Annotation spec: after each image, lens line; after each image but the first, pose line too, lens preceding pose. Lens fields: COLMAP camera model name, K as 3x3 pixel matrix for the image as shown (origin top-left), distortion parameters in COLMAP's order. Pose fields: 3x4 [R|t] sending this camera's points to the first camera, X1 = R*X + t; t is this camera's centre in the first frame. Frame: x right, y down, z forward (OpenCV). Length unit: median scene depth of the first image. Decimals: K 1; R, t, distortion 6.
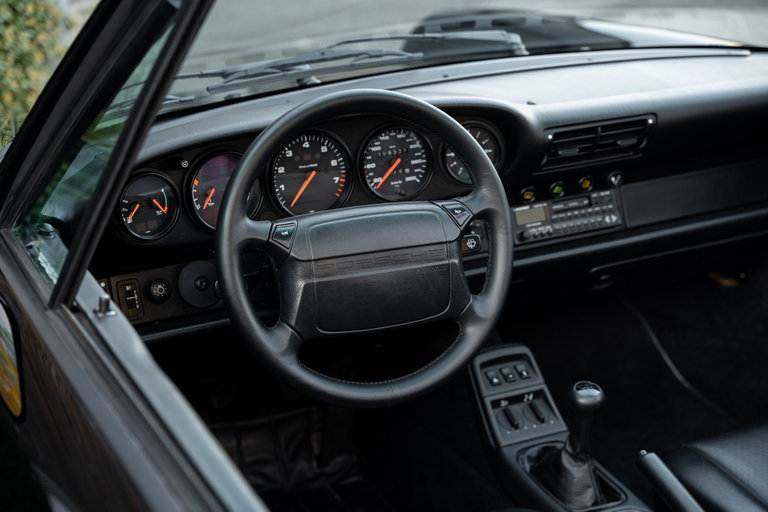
lens RADIAL K [[1291.3, 0, 379.1], [0, 1291.3, 263.3], [0, 0, 1]] dist [0.132197, 0.000000]
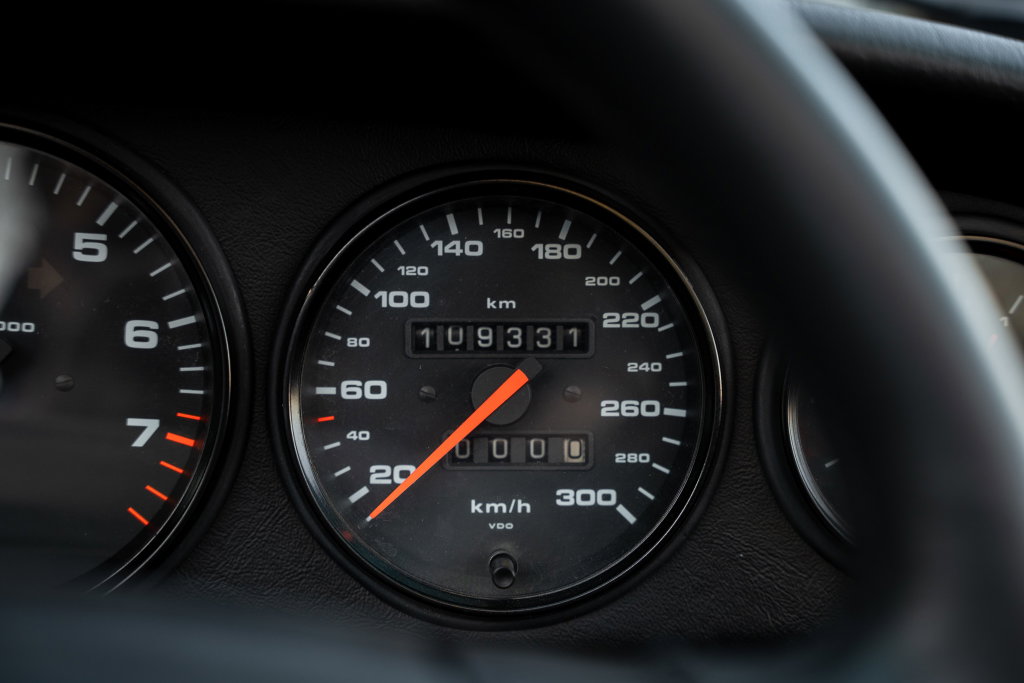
lens RADIAL K [[1721.8, 0, 511.0], [0, 1721.8, 346.6], [0, 0, 1]] dist [0.132197, 0.000000]
pose [[0.949321, 0.119006, -0.290909, 0.078922], [-0.178026, 0.966358, -0.185629, -0.038483], [0.259031, 0.228011, 0.938570, 0.744770]]
